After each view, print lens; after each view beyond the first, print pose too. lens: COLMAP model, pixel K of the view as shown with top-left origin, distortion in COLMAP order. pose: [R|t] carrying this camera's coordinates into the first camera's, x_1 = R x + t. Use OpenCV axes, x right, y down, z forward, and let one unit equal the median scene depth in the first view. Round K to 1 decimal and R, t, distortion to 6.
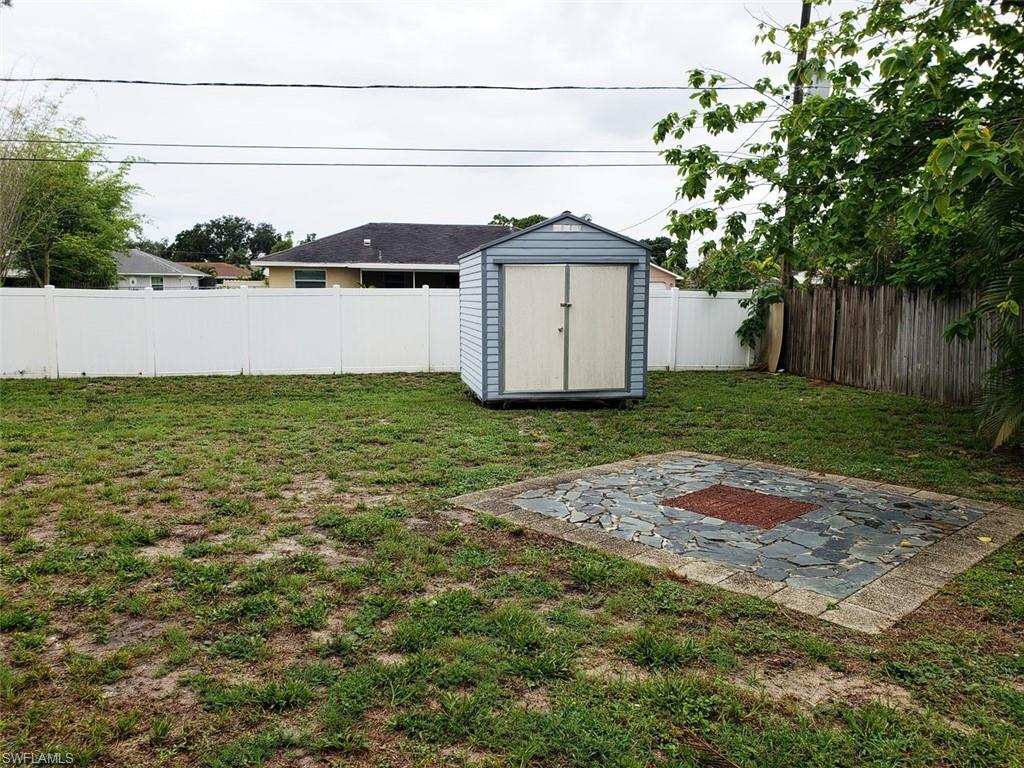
lens RADIAL K [[797.8, 0, 512.6], [0, 797.8, 383.0], [0, 0, 1]] dist [0.011963, 0.002365]
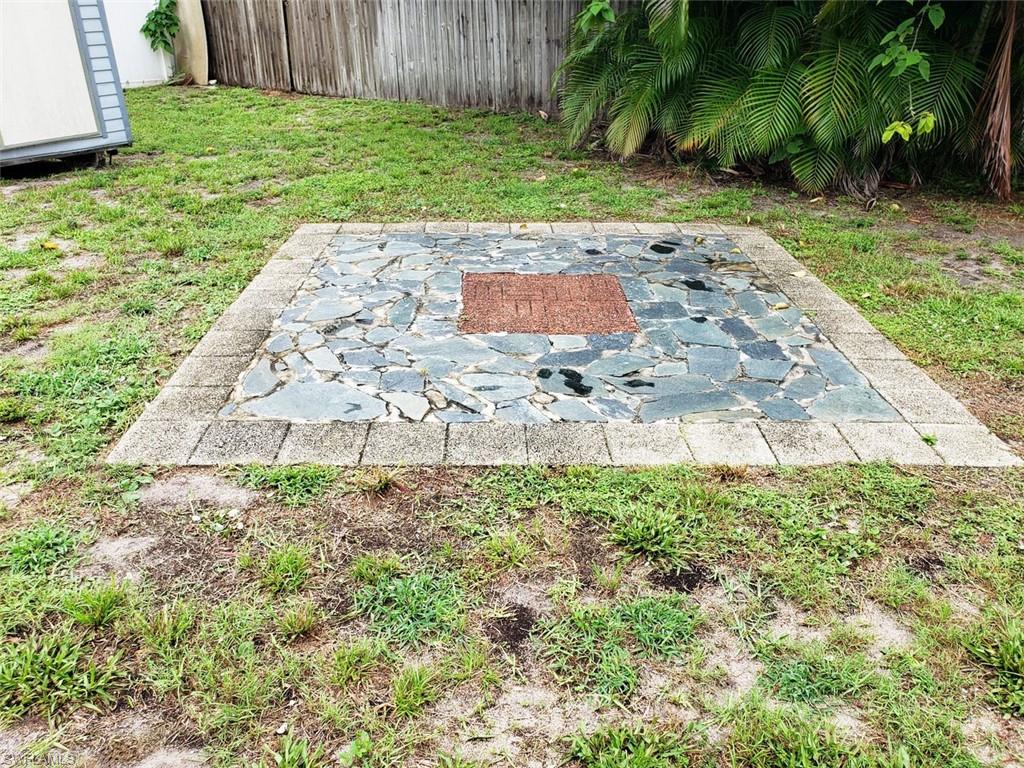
lens RADIAL K [[797.8, 0, 510.7], [0, 797.8, 382.6], [0, 0, 1]] dist [0.011963, 0.002365]
pose [[0.694752, -0.324149, 0.642065, -0.097007], [0.081877, 0.922528, 0.377146, -0.021463], [-0.714574, -0.209453, 0.667468, 0.257908]]
